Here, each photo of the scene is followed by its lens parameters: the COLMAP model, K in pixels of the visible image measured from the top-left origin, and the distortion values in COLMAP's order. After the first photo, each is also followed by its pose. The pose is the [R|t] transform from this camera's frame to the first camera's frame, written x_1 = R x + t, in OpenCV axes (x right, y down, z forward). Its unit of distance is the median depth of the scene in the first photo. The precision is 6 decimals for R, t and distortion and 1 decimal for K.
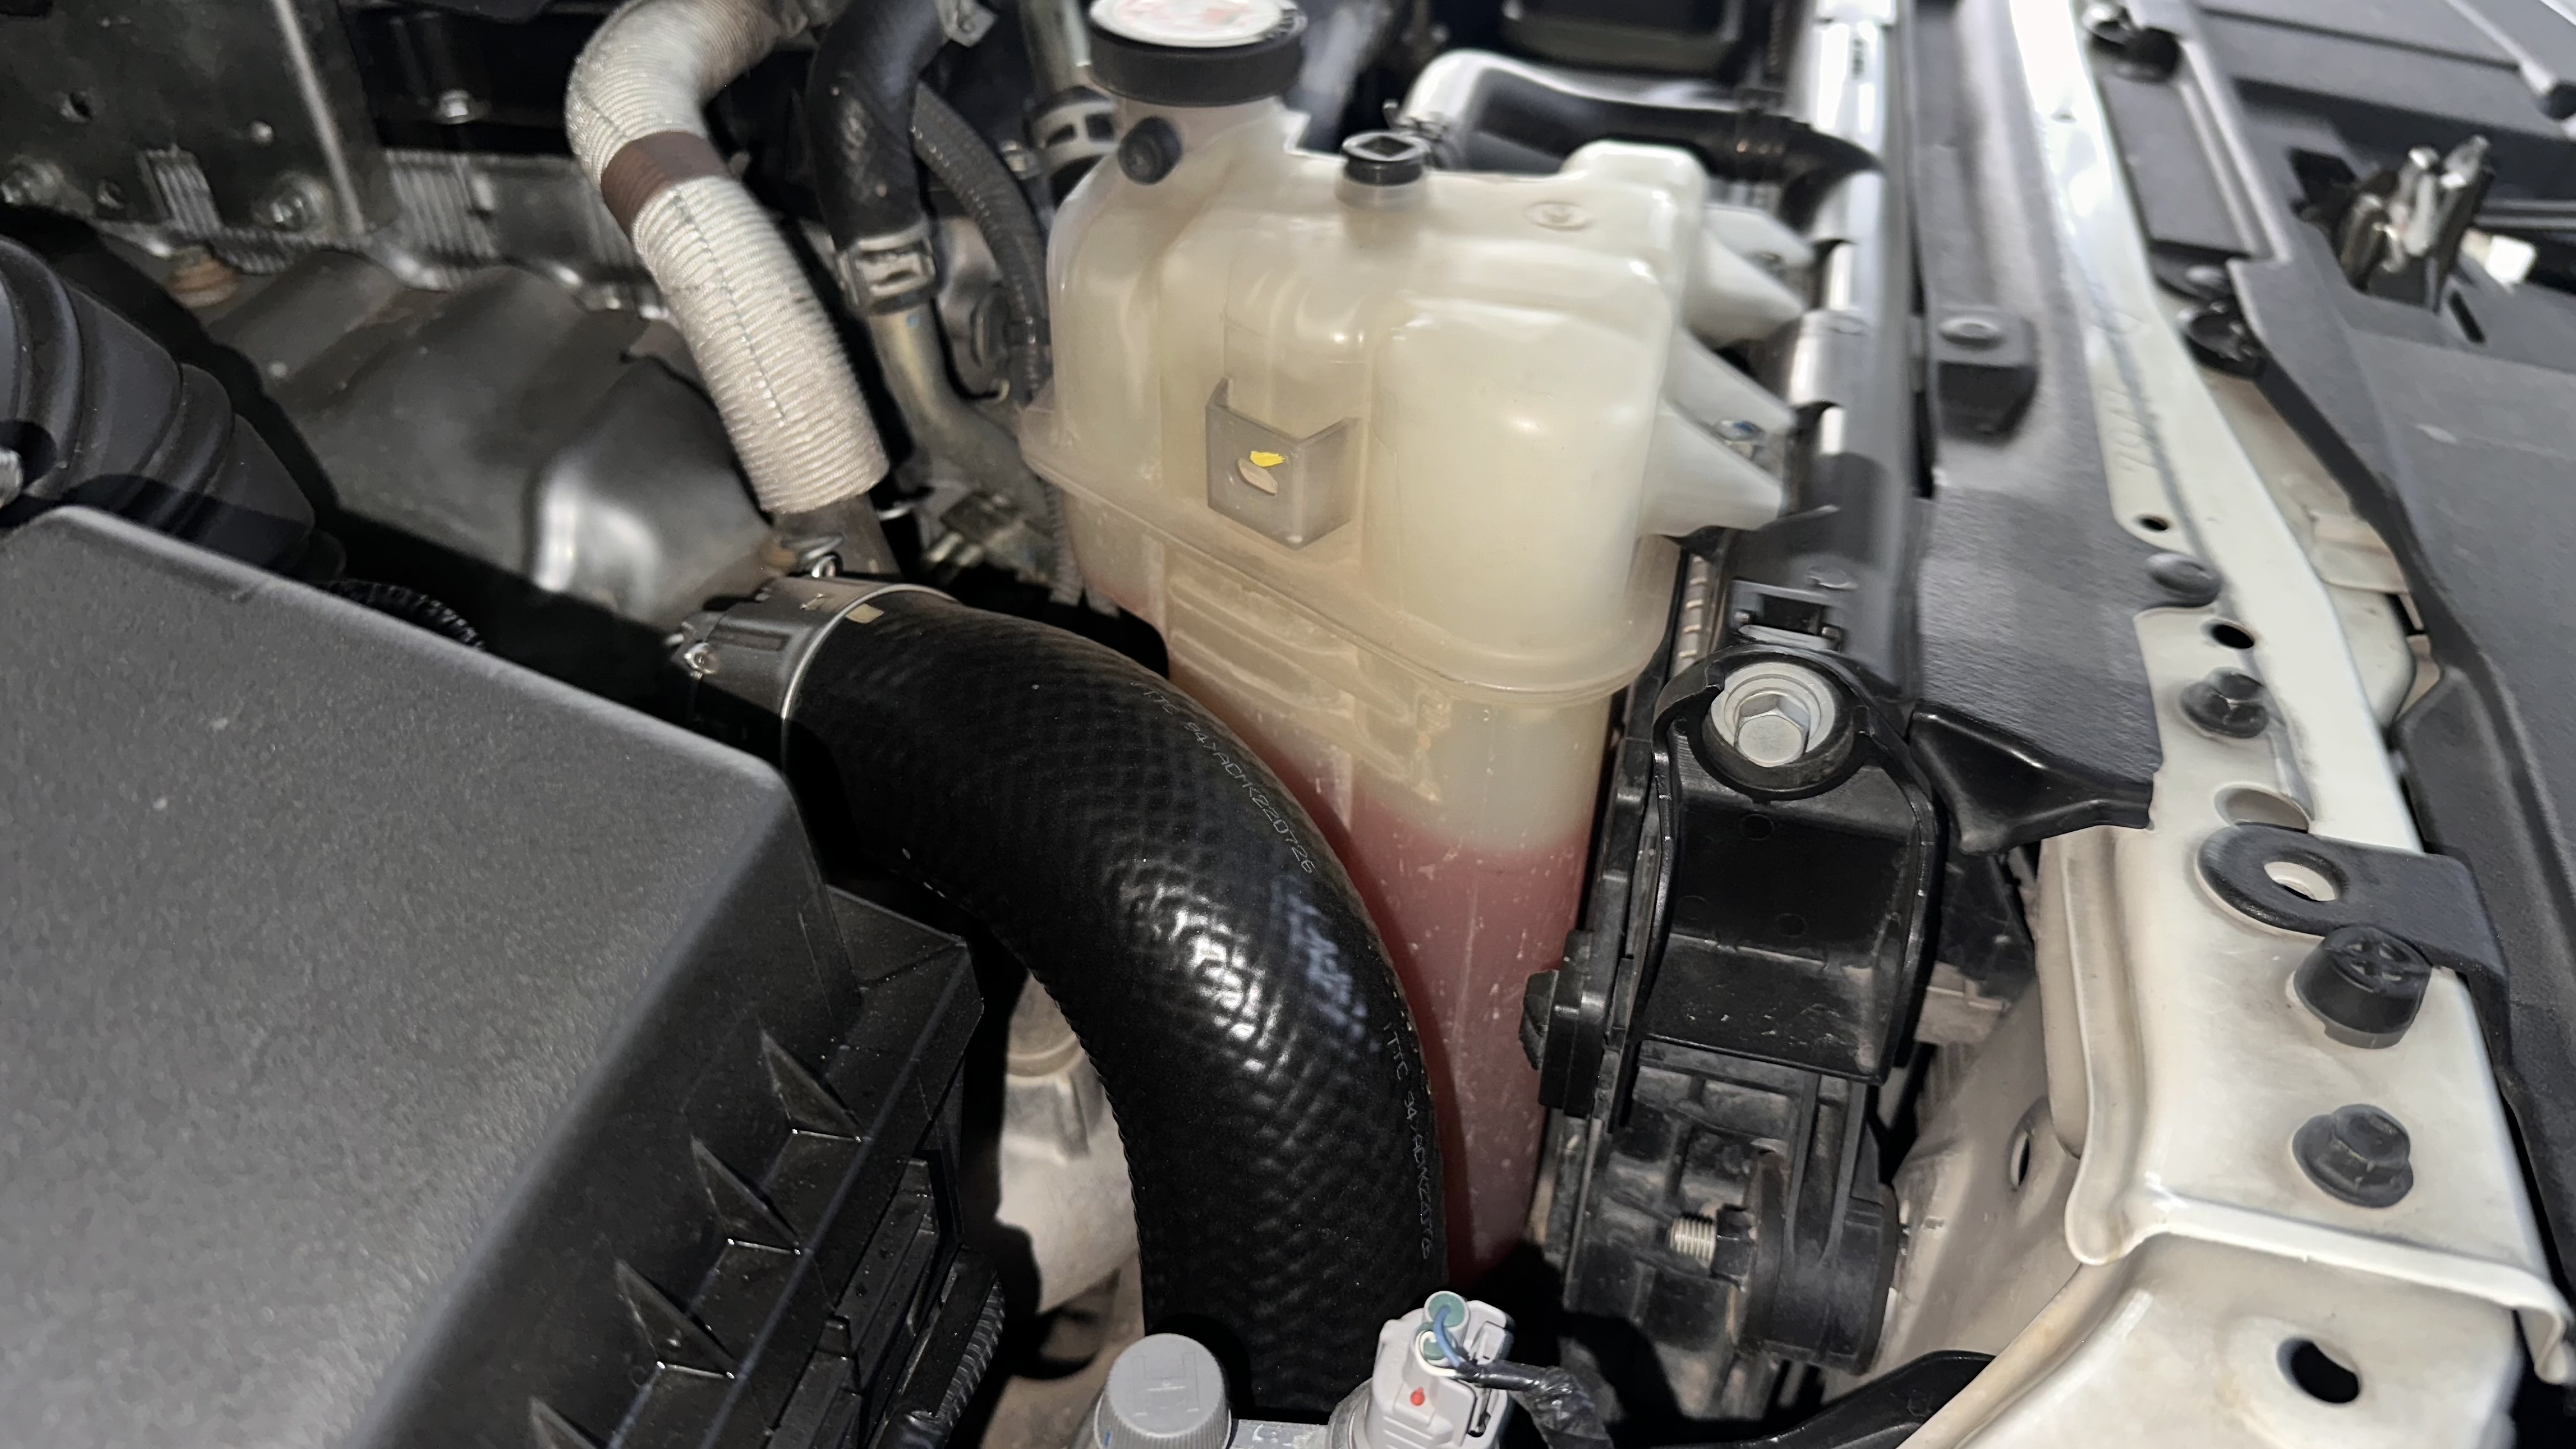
lens RADIAL K [[1862.3, 0, 1319.8], [0, 1862.3, 715.5], [0, 0, 1]] dist [0.063341, -0.114743]
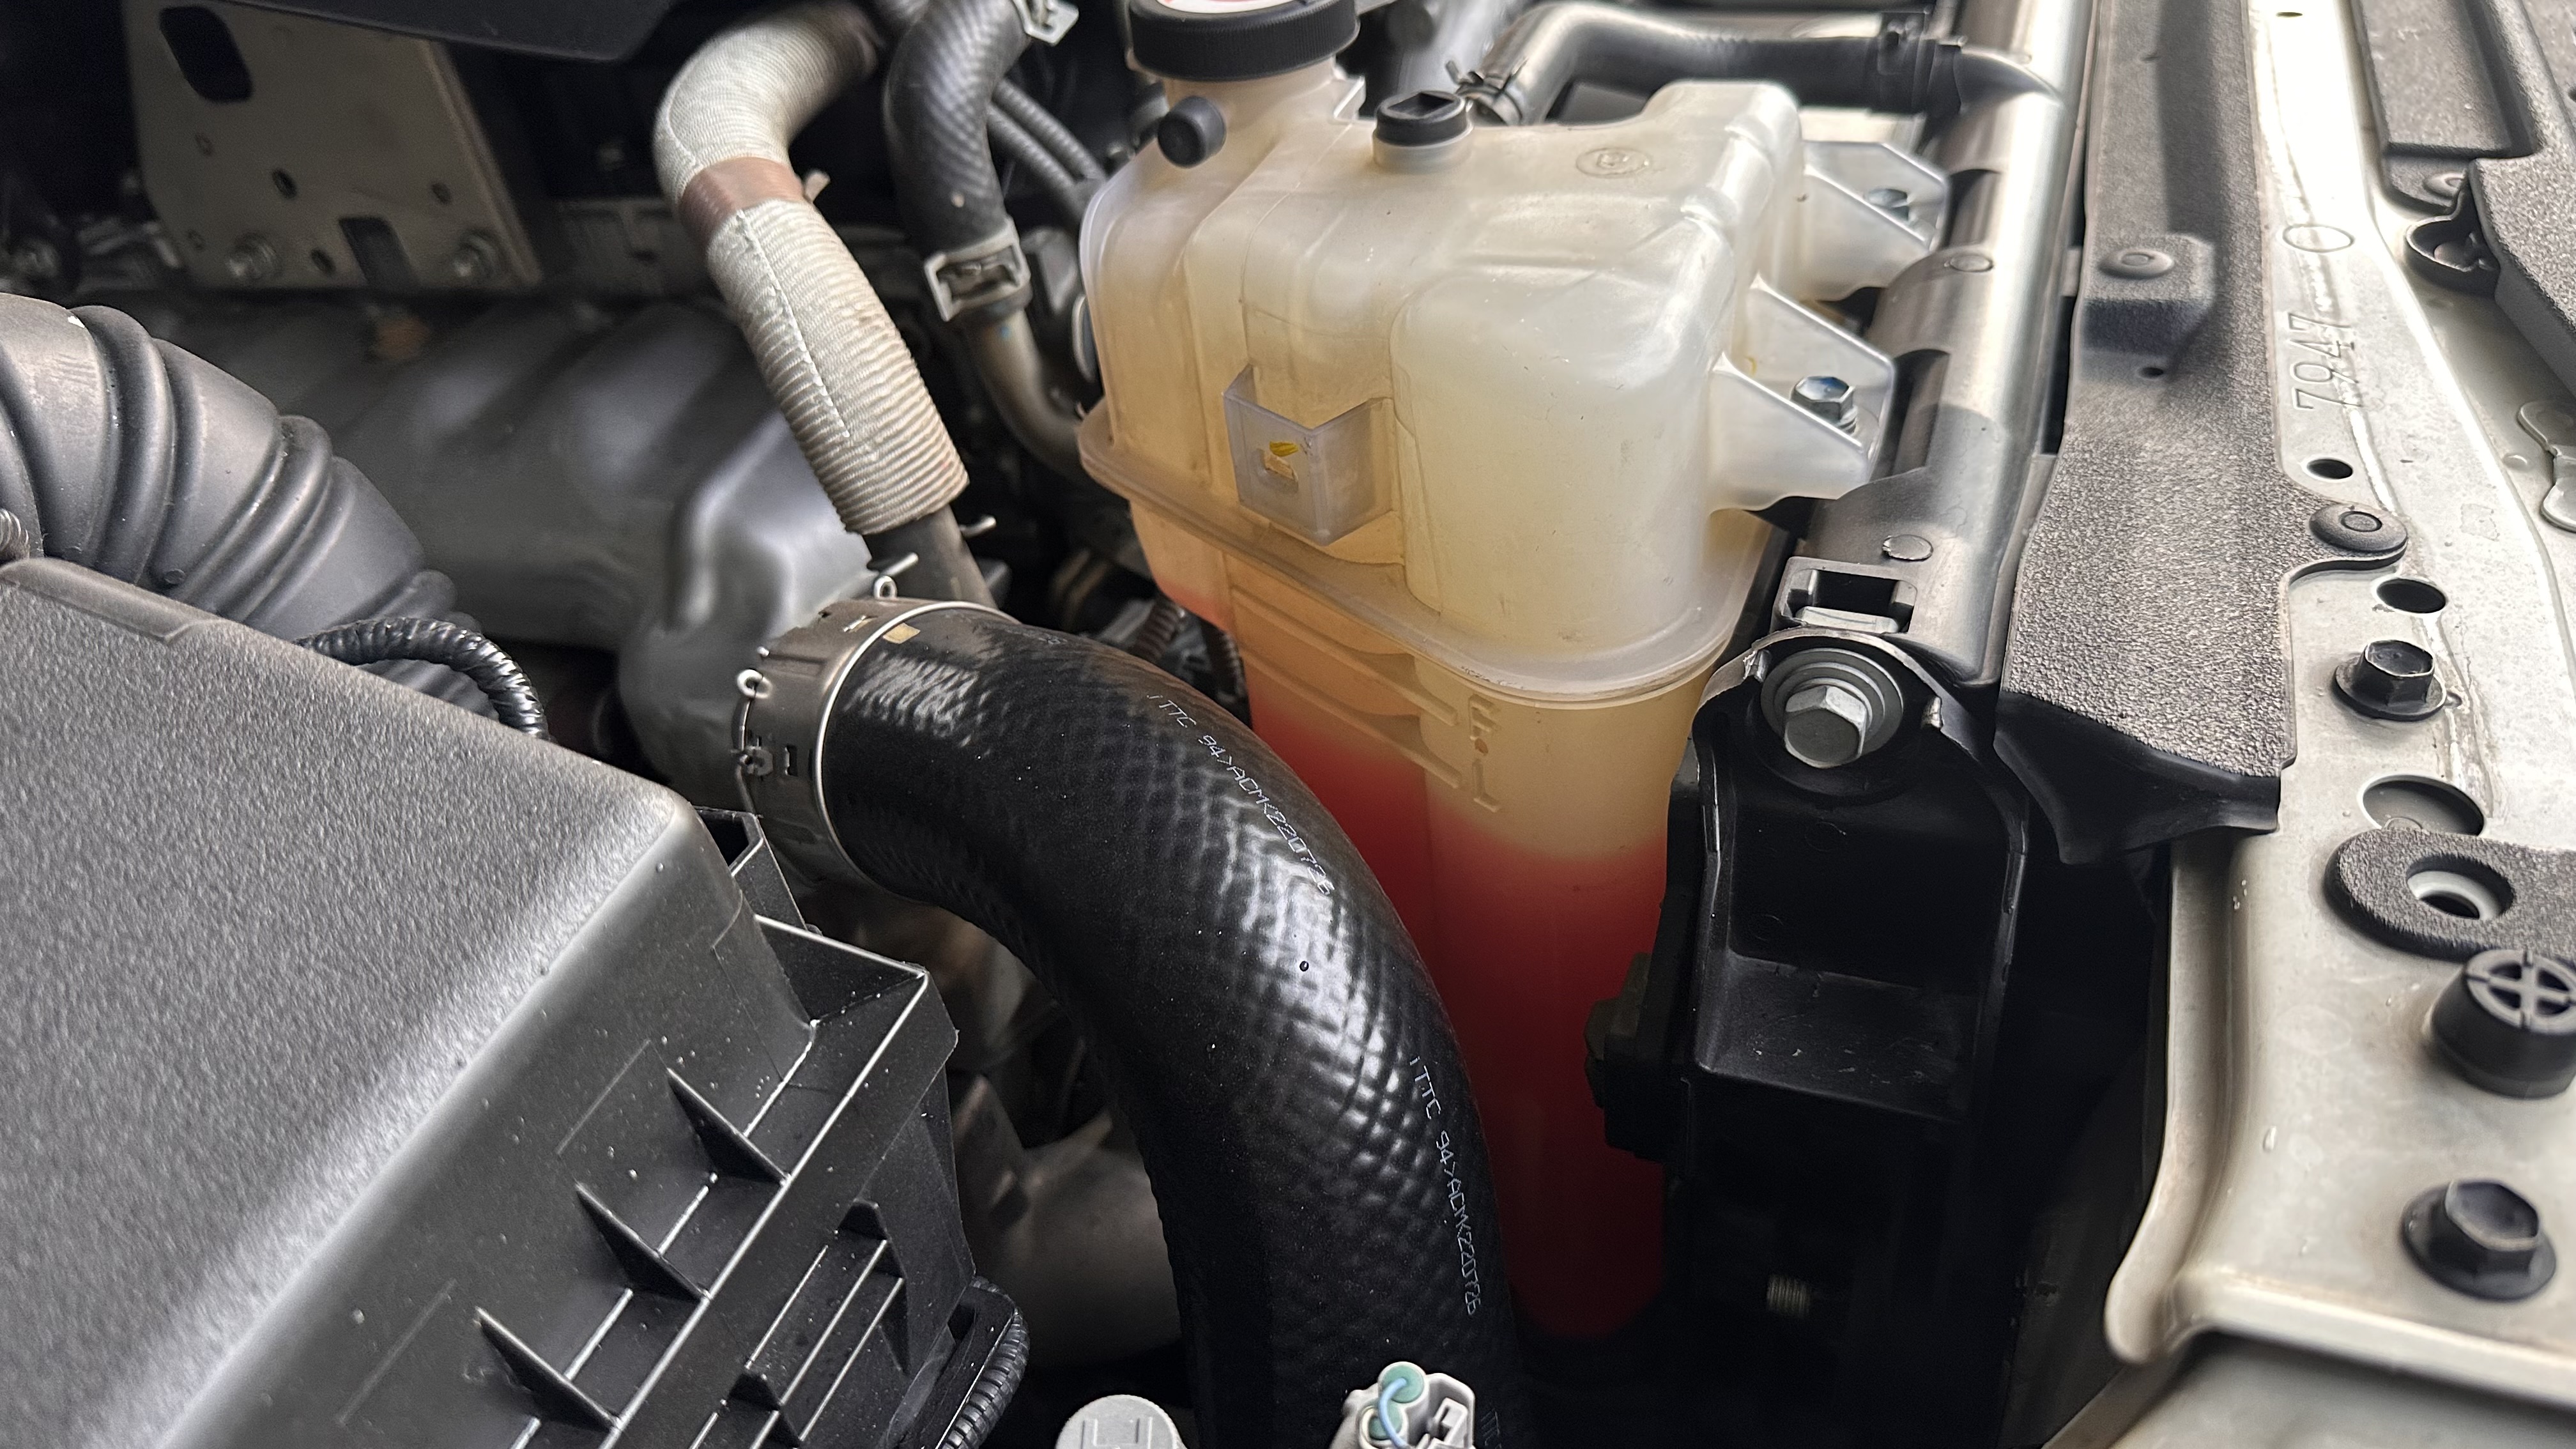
lens RADIAL K [[1892.2, 0, 1273.1], [0, 1892.2, 729.3], [0, 0, 1]] dist [-0.007619, -0.001304]
pose [[0.983177, -0.026733, -0.180689, 0.124411], [0.027375, 0.999625, 0.001062, 0.000987], [0.180593, -0.005990, 0.983540, 0.070493]]
